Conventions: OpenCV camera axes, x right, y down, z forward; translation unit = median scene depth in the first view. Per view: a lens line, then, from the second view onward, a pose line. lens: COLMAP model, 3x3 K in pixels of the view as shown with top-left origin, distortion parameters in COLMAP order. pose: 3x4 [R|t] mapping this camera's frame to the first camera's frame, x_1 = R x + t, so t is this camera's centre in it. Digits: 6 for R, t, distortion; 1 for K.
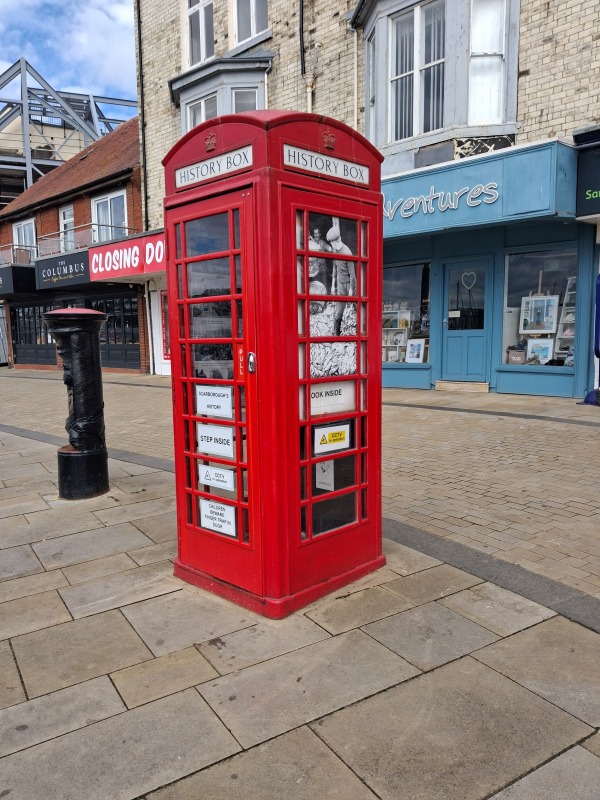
lens RADIAL K [[629.6, 0, 298.1], [0, 629.6, 409.8], [0, 0, 1]] dist [-0.007844, -0.007898]
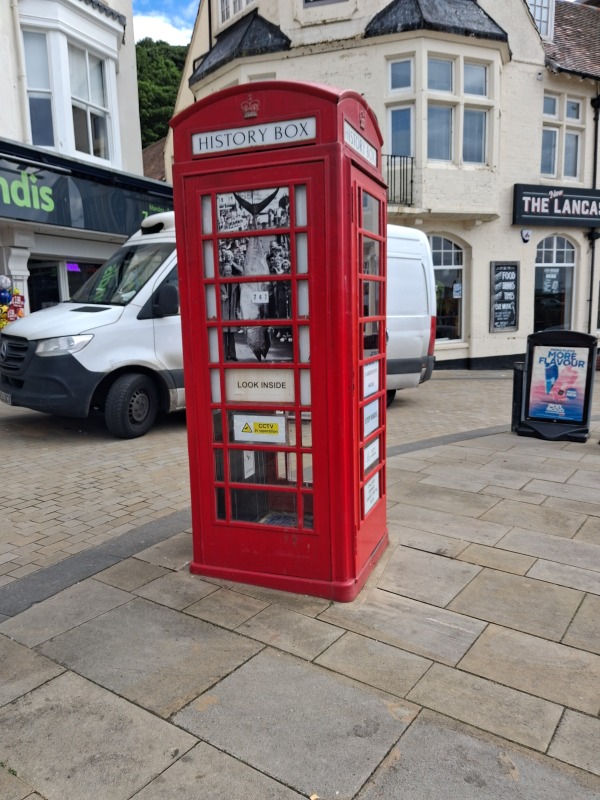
lens RADIAL K [[629.6, 0, 298.1], [0, 629.6, 409.8], [0, 0, 1]] dist [-0.007844, -0.007898]
pose [[-0.405400, -0.114322, 0.906963, -0.869214], [0.141187, 0.972414, 0.185680, -0.145526], [-0.903171, 0.203326, -0.378075, 1.287399]]
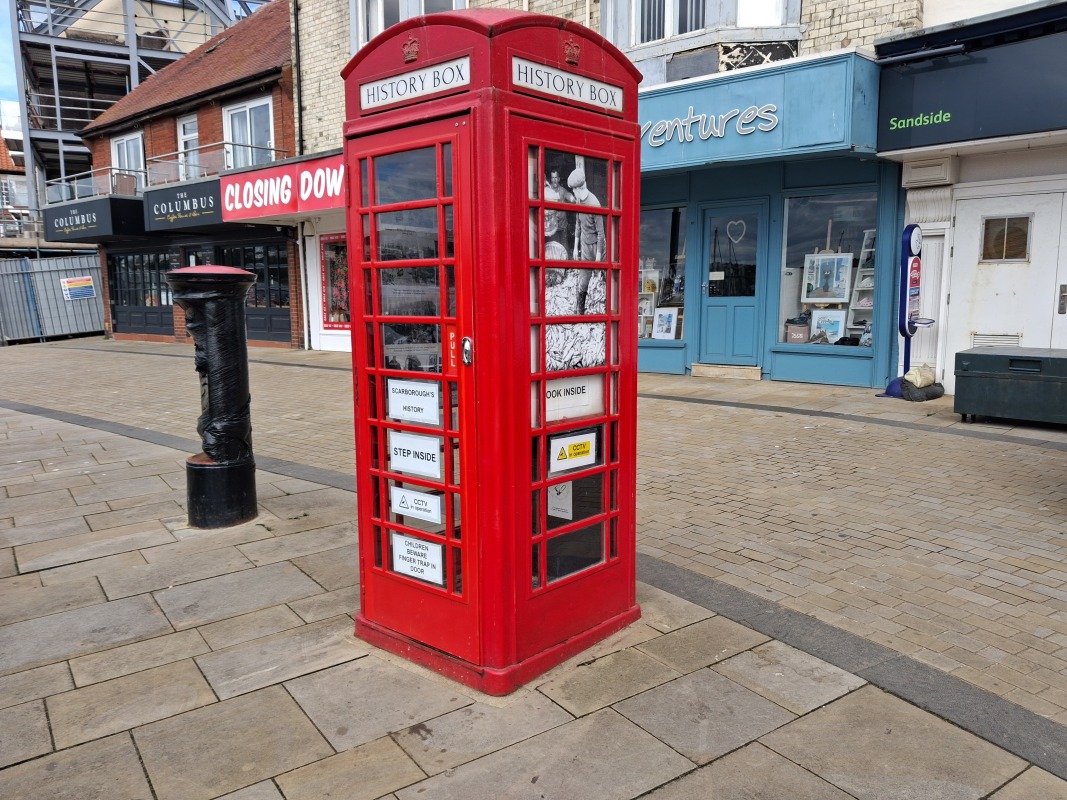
lens RADIAL K [[841.8, 0, 556.2], [0, 841.8, 401.6], [0, 0, 1]] dist [-0.012879, -0.003833]
pose [[0.997850, 0.003931, 0.065421, -0.026970], [-0.004446, 0.999960, 0.007716, -0.018946], [-0.065388, -0.007990, 0.997828, 0.004693]]
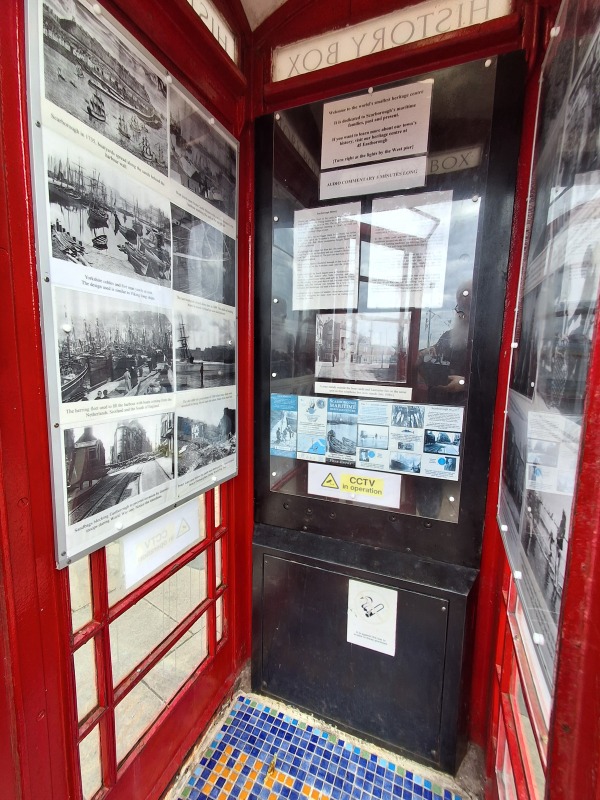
lens RADIAL K [[361.5, 0, 300.0], [0, 361.5, 400.0], [0, 0, 1]] dist [-0.000216, -0.000027]
pose [[0.922063, -0.008432, 0.386948, -0.119549], [0.007648, 0.999964, 0.003565, -0.076463], [-0.386964, -0.000328, 0.922095, 0.759773]]
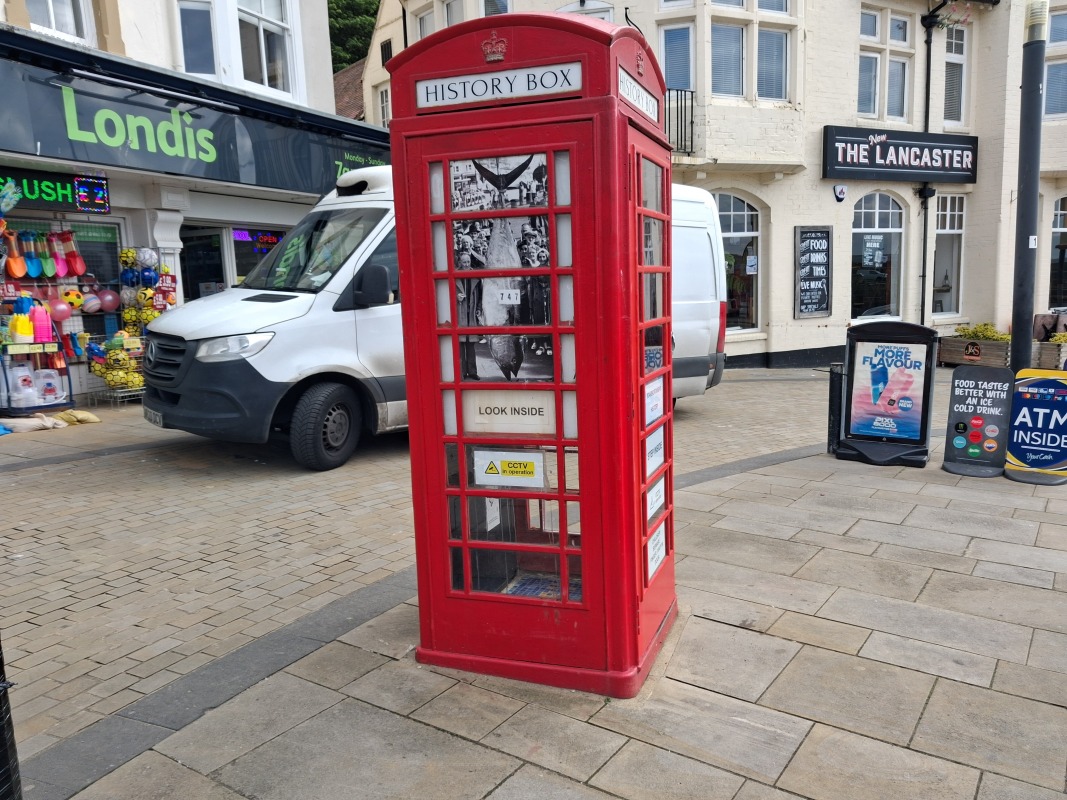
lens RADIAL K [[835.1, 0, 573.2], [0, 835.1, 403.9], [0, 0, 1]] dist [-0.003376, -0.008579]
pose [[-0.442493, -0.097336, 0.891474, -0.861568], [0.143880, 0.973508, 0.177709, -0.175962], [-0.885155, 0.206900, -0.416766, 1.300740]]
